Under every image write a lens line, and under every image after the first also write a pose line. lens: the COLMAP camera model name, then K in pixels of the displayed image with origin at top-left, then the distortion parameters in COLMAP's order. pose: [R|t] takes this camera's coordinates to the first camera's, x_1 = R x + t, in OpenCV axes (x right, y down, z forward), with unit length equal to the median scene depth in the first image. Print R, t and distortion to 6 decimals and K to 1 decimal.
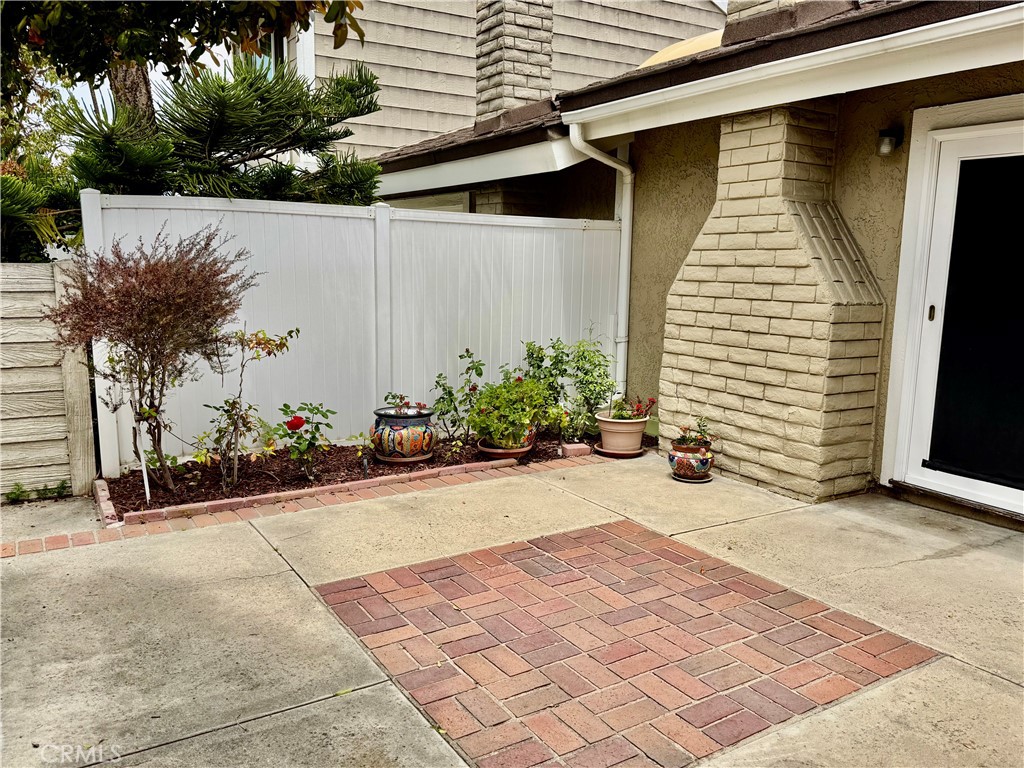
lens RADIAL K [[754.8, 0, 518.1], [0, 754.8, 380.5], [0, 0, 1]] dist [0.169766, -0.168914]
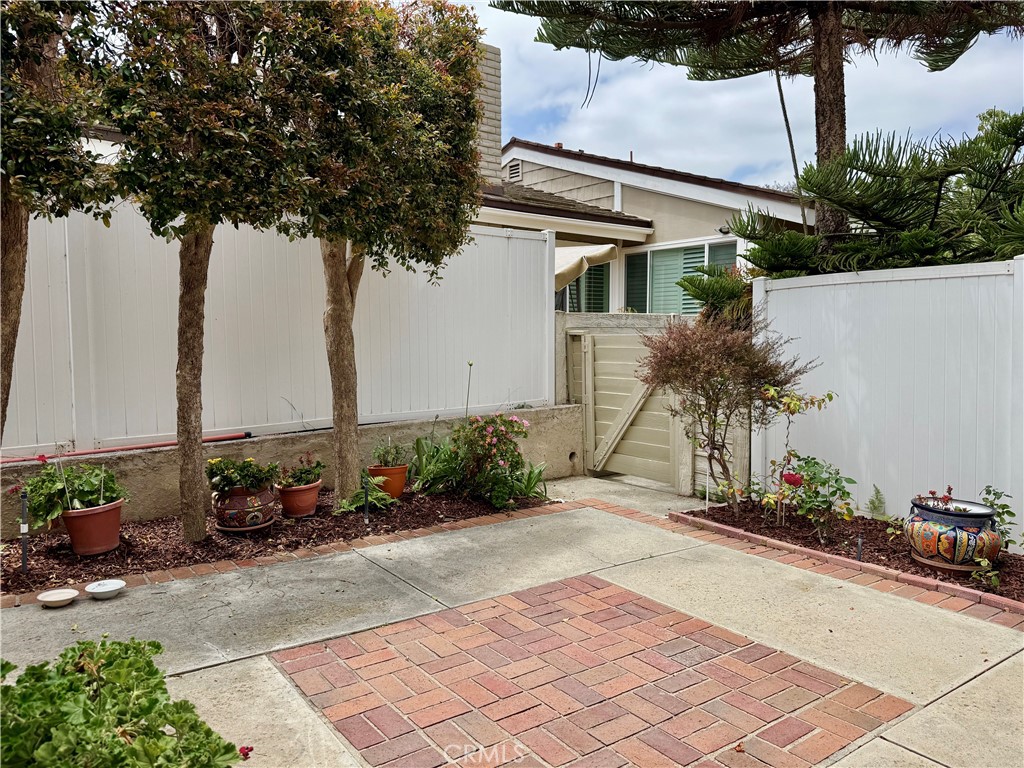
lens RADIAL K [[754.8, 0, 518.1], [0, 754.8, 380.5], [0, 0, 1]] dist [0.169766, -0.168914]
pose [[0.061459, 0.036970, -0.997425, 0.784775], [-0.151042, 0.988150, 0.027319, -0.045578], [0.986615, 0.148974, 0.066314, 0.643144]]
